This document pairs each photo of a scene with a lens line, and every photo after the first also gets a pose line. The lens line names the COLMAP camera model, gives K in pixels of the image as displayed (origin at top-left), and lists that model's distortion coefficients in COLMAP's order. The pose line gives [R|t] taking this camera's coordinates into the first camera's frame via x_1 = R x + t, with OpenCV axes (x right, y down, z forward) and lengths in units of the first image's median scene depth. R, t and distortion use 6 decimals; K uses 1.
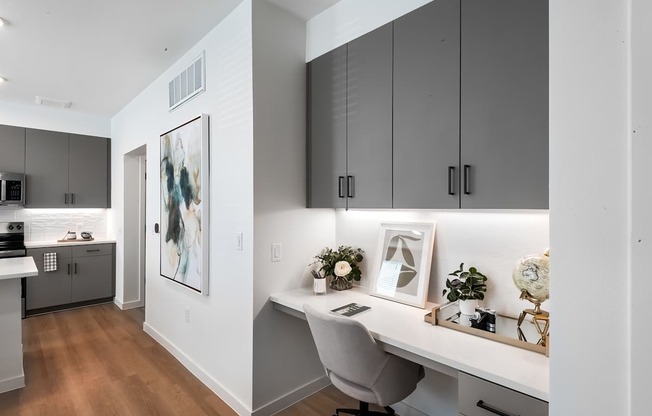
lens RADIAL K [[322.0, 0, 326.0], [0, 322.0, 208.0], [0, 0, 1]] dist [0.000344, -0.000125]
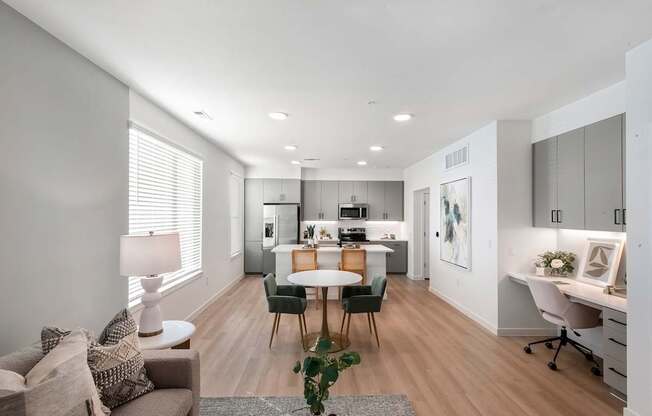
lens RADIAL K [[296.0, 0, 315.2], [0, 296.0, 212.1], [0, 0, 1]] dist [-0.000228, -0.000583]
pose [[0.710358, -0.005705, -0.703818, 0.213192], [-0.003887, 0.999920, -0.012028, -0.052986], [0.703830, 0.011280, 0.710279, -0.890385]]
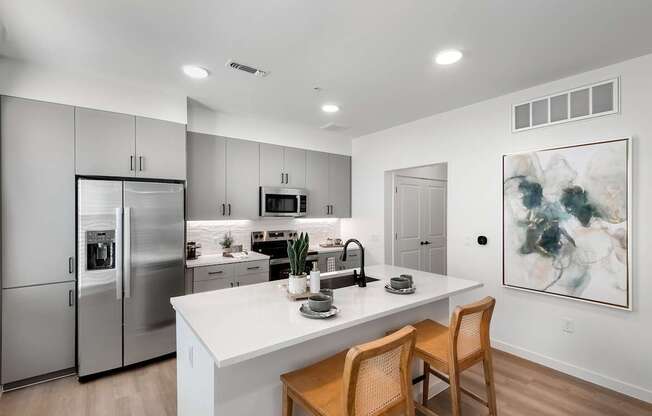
lens RADIAL K [[296.0, 0, 315.2], [0, 296.0, 212.1], [0, 0, 1]] dist [-0.000228, -0.000583]
pose [[0.989910, 0.002928, -0.141670, -1.243207], [-0.001952, 0.999973, 0.007032, -0.051309], [0.141687, -0.006684, 0.989889, -0.086847]]
